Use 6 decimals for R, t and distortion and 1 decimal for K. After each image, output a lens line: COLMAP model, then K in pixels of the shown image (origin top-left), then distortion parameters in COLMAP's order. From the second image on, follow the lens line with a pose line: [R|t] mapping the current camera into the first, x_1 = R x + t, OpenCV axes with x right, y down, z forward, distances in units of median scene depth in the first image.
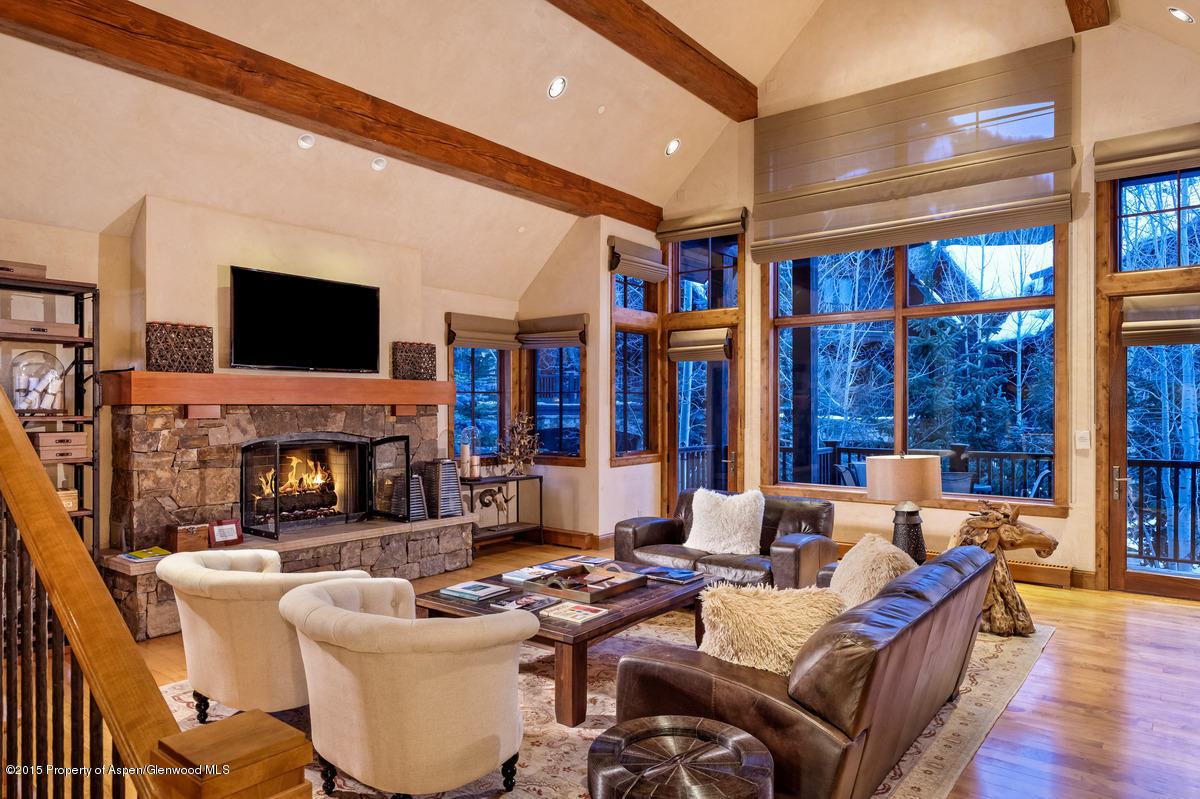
lens RADIAL K [[748.5, 0, 610.6], [0, 748.5, 409.8], [0, 0, 1]] dist [0.002687, 0.000190]
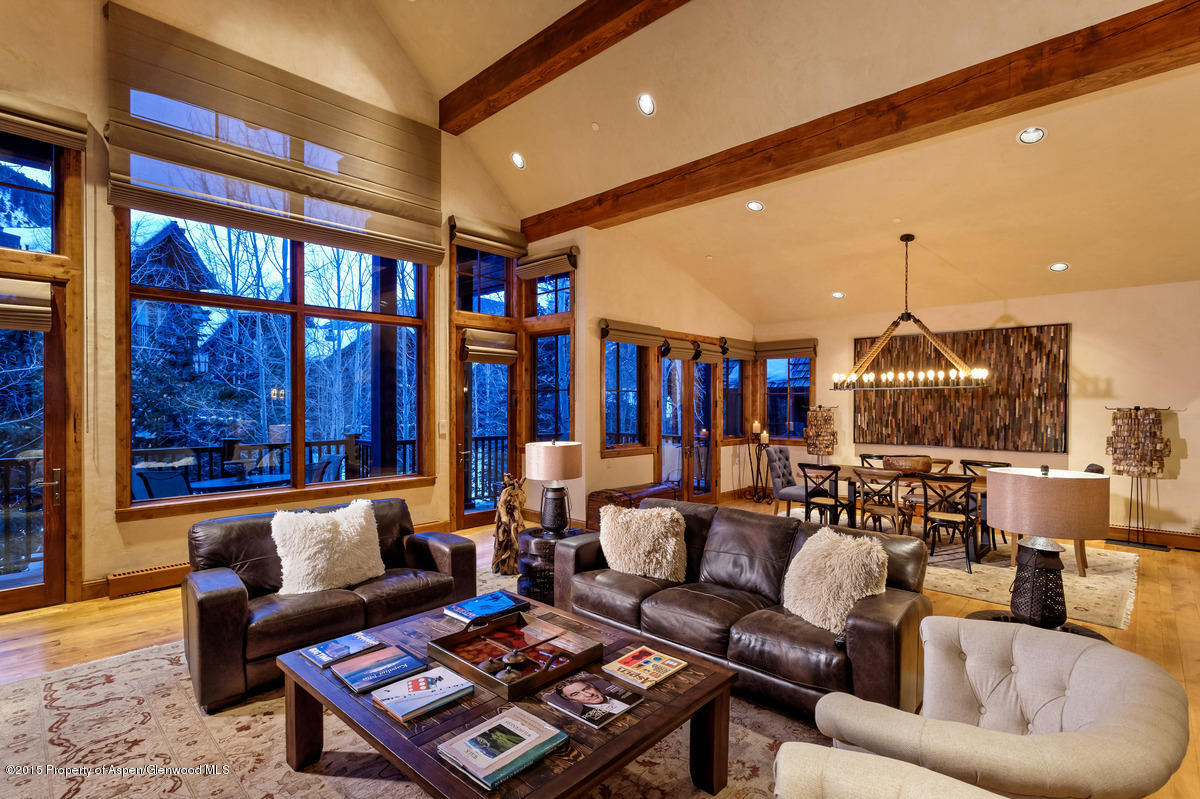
lens RADIAL K [[571.9, 0, 605.5], [0, 571.9, 408.1], [0, 0, 1]] dist [0.002077, 0.000546]
pose [[0.098960, -0.008304, 0.995057, -0.389480], [0.002908, 0.999963, 0.008055, -0.001882], [-0.995087, 0.002097, 0.098981, 0.594857]]
